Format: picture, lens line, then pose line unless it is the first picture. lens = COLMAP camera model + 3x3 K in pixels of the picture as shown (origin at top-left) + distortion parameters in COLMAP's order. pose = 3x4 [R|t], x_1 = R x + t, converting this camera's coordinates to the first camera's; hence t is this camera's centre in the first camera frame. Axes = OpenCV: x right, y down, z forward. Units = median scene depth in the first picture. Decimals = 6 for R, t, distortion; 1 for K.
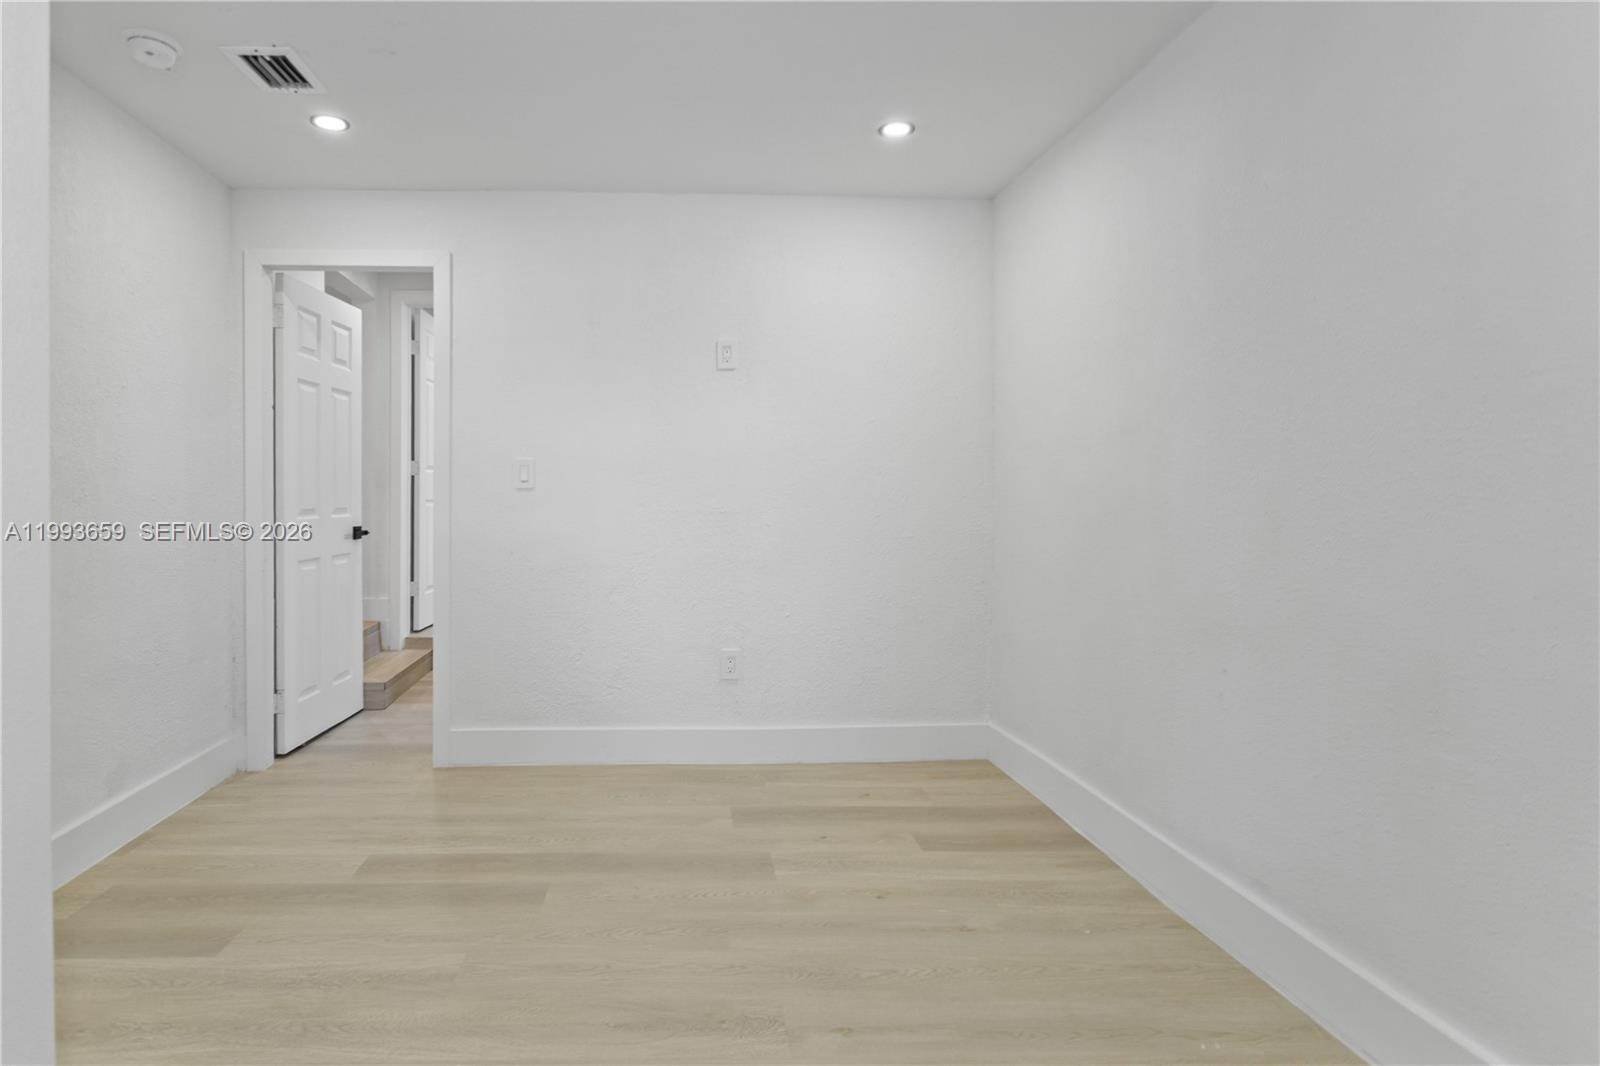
lens RADIAL K [[783.2, 0, 800.0], [0, 783.2, 517.3], [0, 0, 1]] dist [-0.002810, 0.001441]
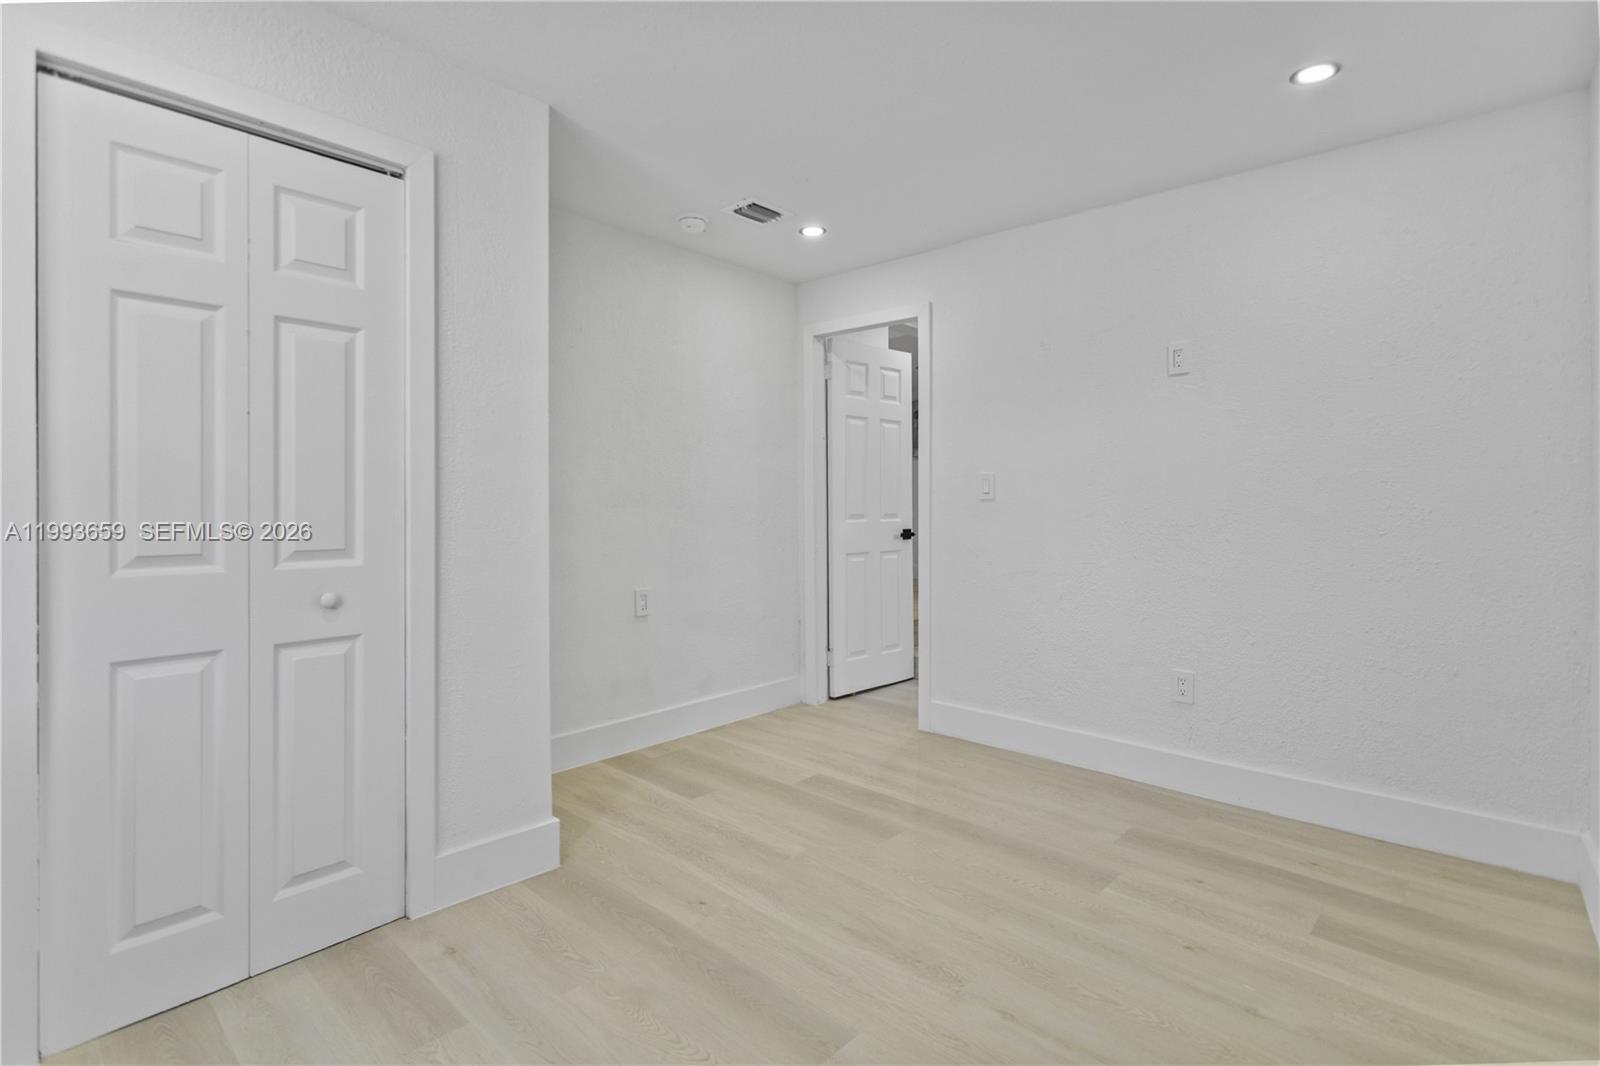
lens RADIAL K [[762.8, 0, 805.9], [0, 762.8, 529.5], [0, 0, 1]] dist [-0.000548, 0.001403]
pose [[0.726061, 0.029968, -0.686976, 0.220728], [-0.025136, 0.999539, 0.017036, -0.005895], [0.687170, 0.004899, 0.726480, 0.021918]]
